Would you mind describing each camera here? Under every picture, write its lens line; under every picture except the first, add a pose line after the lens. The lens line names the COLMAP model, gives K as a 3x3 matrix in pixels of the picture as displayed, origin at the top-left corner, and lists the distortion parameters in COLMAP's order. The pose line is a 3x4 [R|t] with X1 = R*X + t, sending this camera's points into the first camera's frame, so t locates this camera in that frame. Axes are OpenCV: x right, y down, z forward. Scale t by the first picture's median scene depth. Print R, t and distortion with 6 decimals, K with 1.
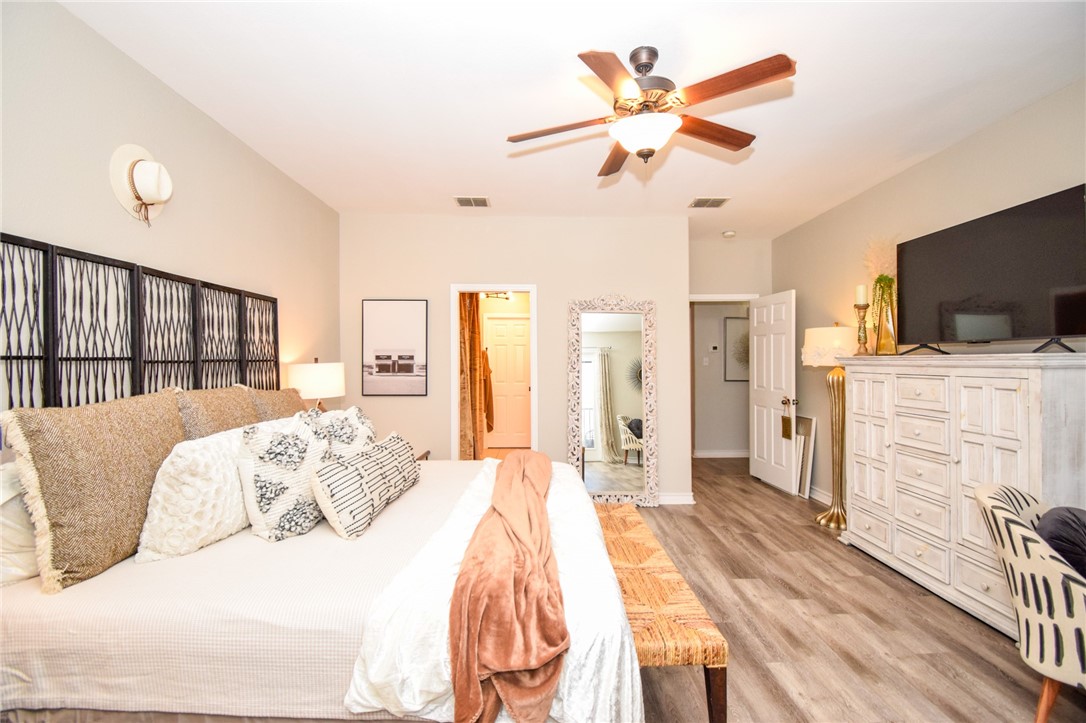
lens RADIAL K [[482.0, 0, 546.1], [0, 482.0, 358.0], [0, 0, 1]] dist [0.017148, -0.024562]
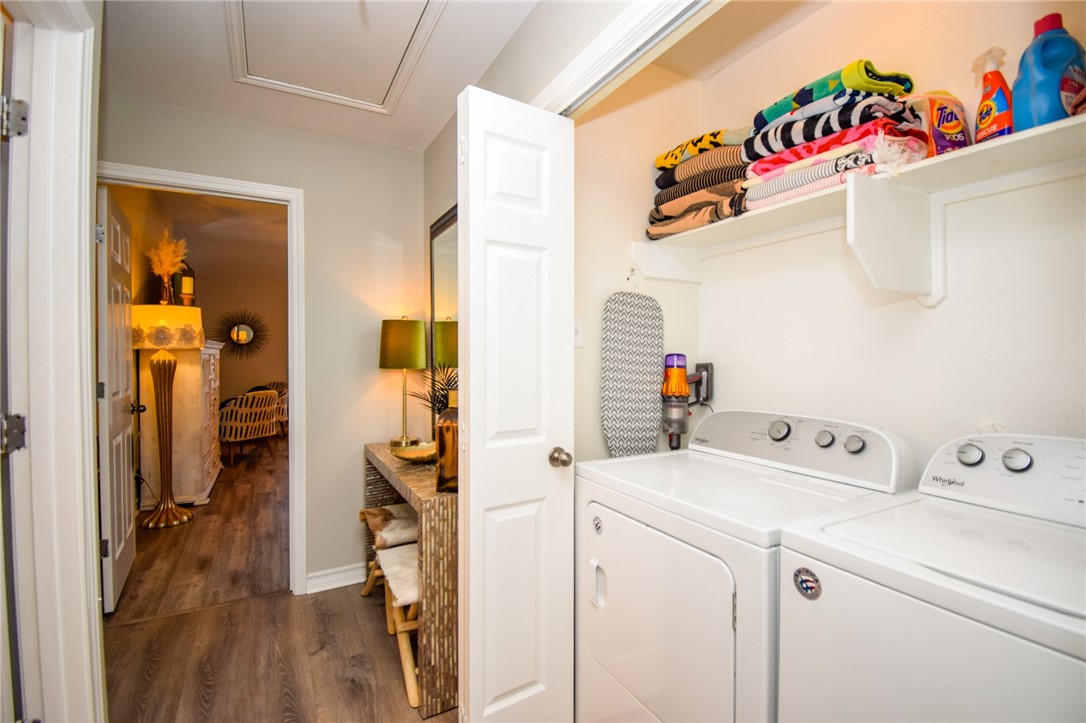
lens RADIAL K [[482.0, 0, 546.1], [0, 482.0, 358.0], [0, 0, 1]] dist [0.017148, -0.024562]
pose [[-0.875631, 0.013424, -0.482794, 0.542536], [0.013158, 0.999906, 0.003938, 0.053782], [0.482801, -0.002904, -0.875725, 2.819694]]
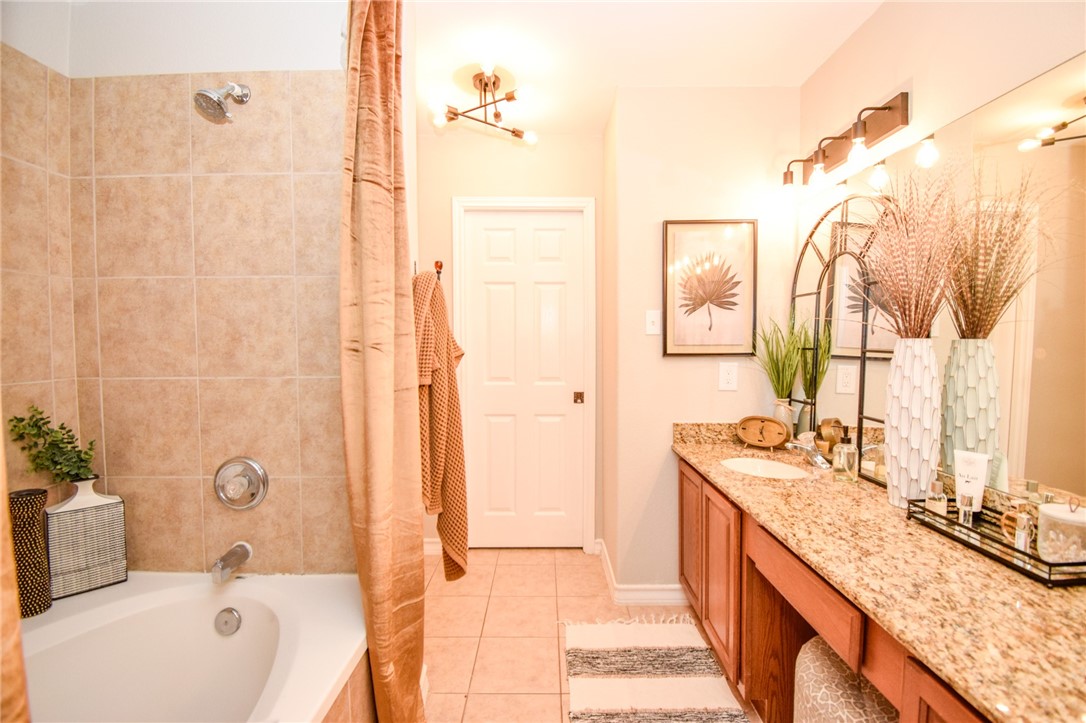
lens RADIAL K [[478.3, 0, 546.1], [0, 478.3, 358.2], [0, 0, 1]] dist [0.012961, -0.021835]
pose [[0.999867, 0.003390, -0.015936, -0.127689], [-0.002633, 0.998878, 0.047291, 0.037026], [0.016079, -0.047243, 0.998754, 1.537101]]
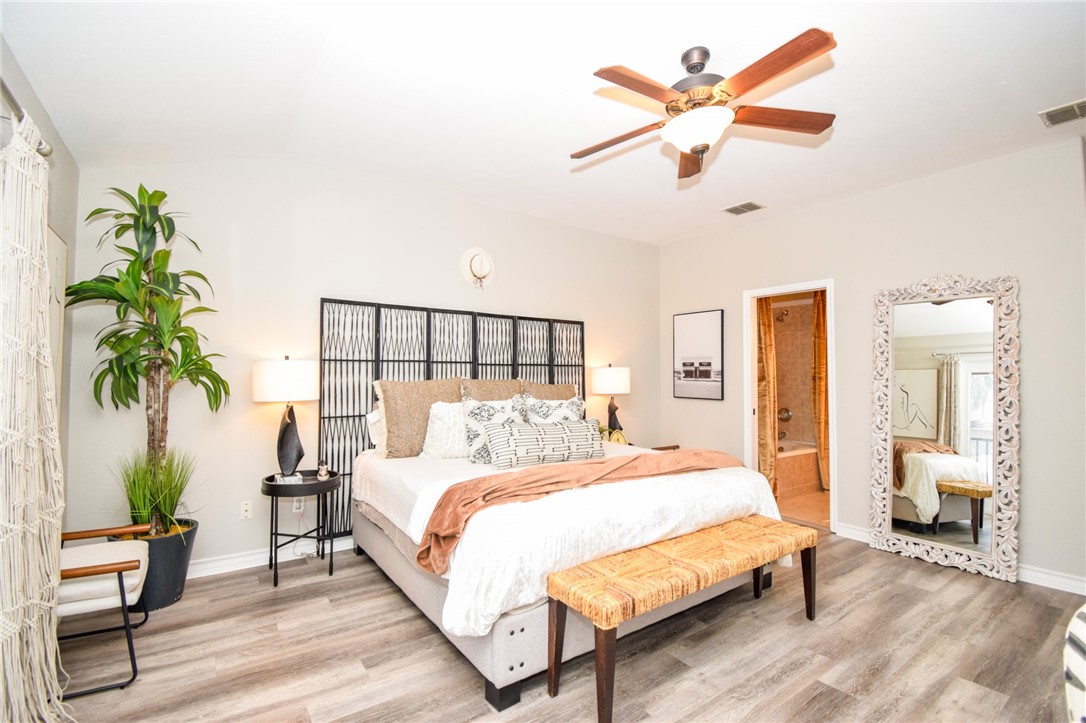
lens RADIAL K [[486.5, 0, 546.8], [0, 486.5, 357.4], [0, 0, 1]] dist [0.017145, -0.024236]
pose [[0.569264, -0.021272, -0.821879, 0.614870], [-0.004017, 0.999581, -0.028654, 0.025192], [0.822145, 0.019613, 0.568941, 0.121705]]
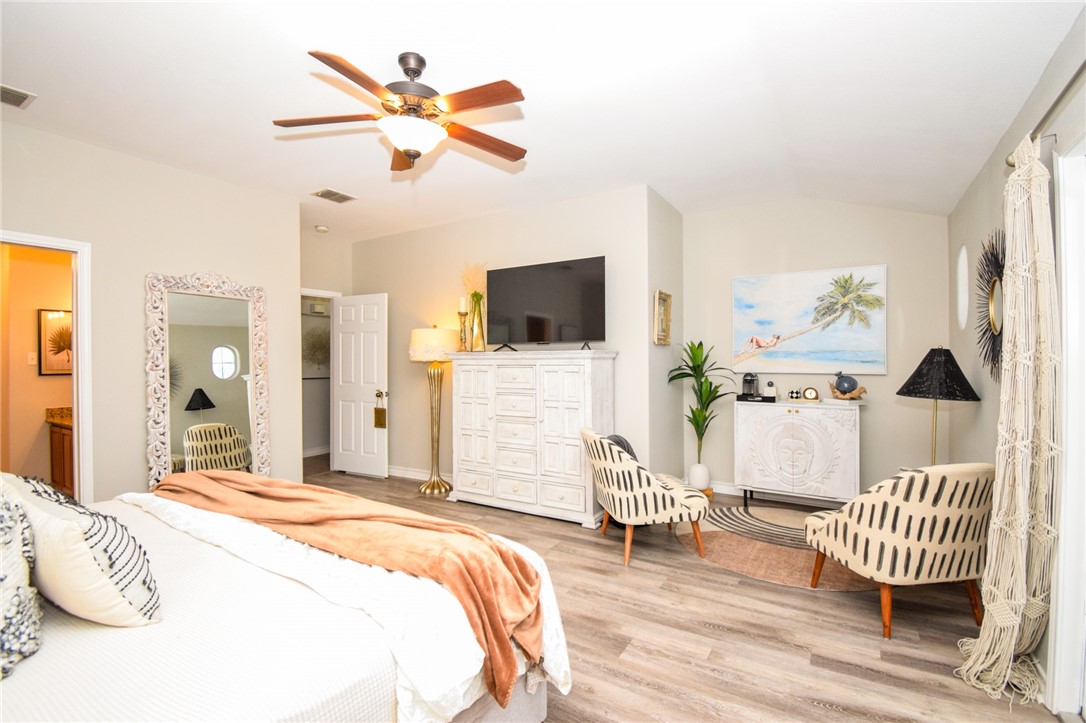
lens RADIAL K [[492.7, 0, 545.2], [0, 492.7, 358.0], [0, 0, 1]] dist [0.022136, -0.026859]
pose [[0.538219, 0.002505, 0.842801, -0.394813], [-0.000882, 0.999997, -0.002409, 0.016399], [-0.842805, 0.000554, 0.538219, 0.126898]]
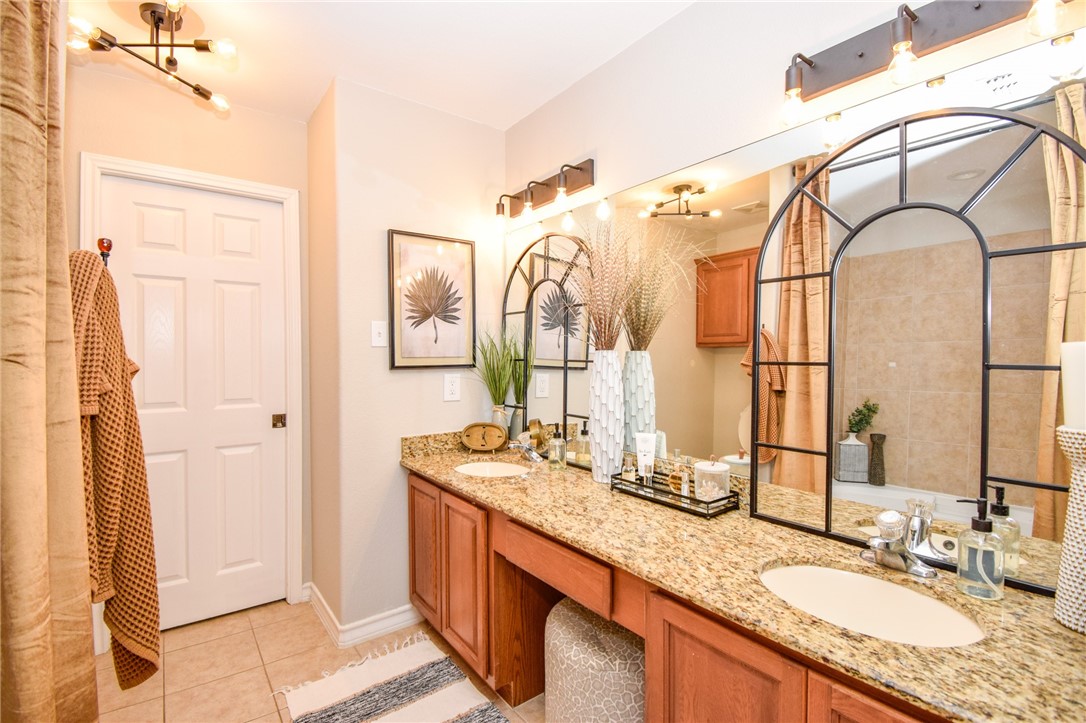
lens RADIAL K [[486.5, 0, 546.8], [0, 486.5, 357.4], [0, 0, 1]] dist [0.017145, -0.024236]
pose [[0.803219, -0.002016, 0.595681, -0.203877], [-0.006224, 0.999911, 0.011777, 0.041033], [-0.595652, -0.013167, 0.803135, 1.558502]]
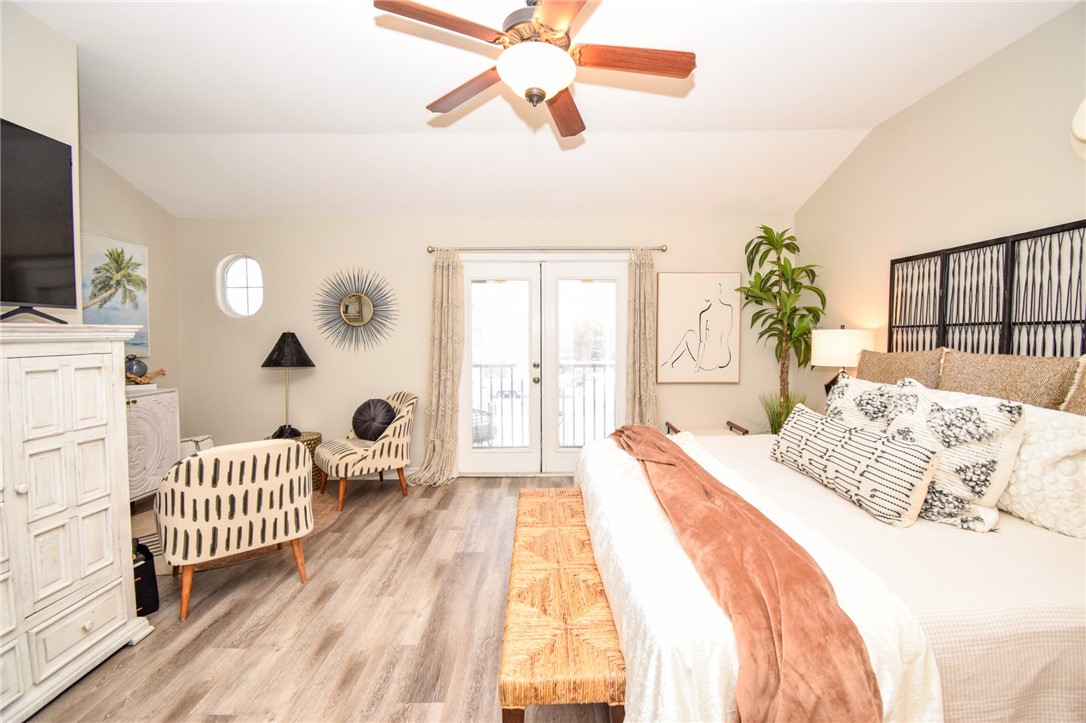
lens RADIAL K [[482.0, 0, 546.1], [0, 482.0, 358.0], [0, 0, 1]] dist [0.017148, -0.024562]
pose [[-0.999943, 0.009699, 0.004407, 0.134733], [0.009875, 0.999070, 0.041967, 0.016576], [-0.003996, 0.042008, -0.999109, 1.385923]]
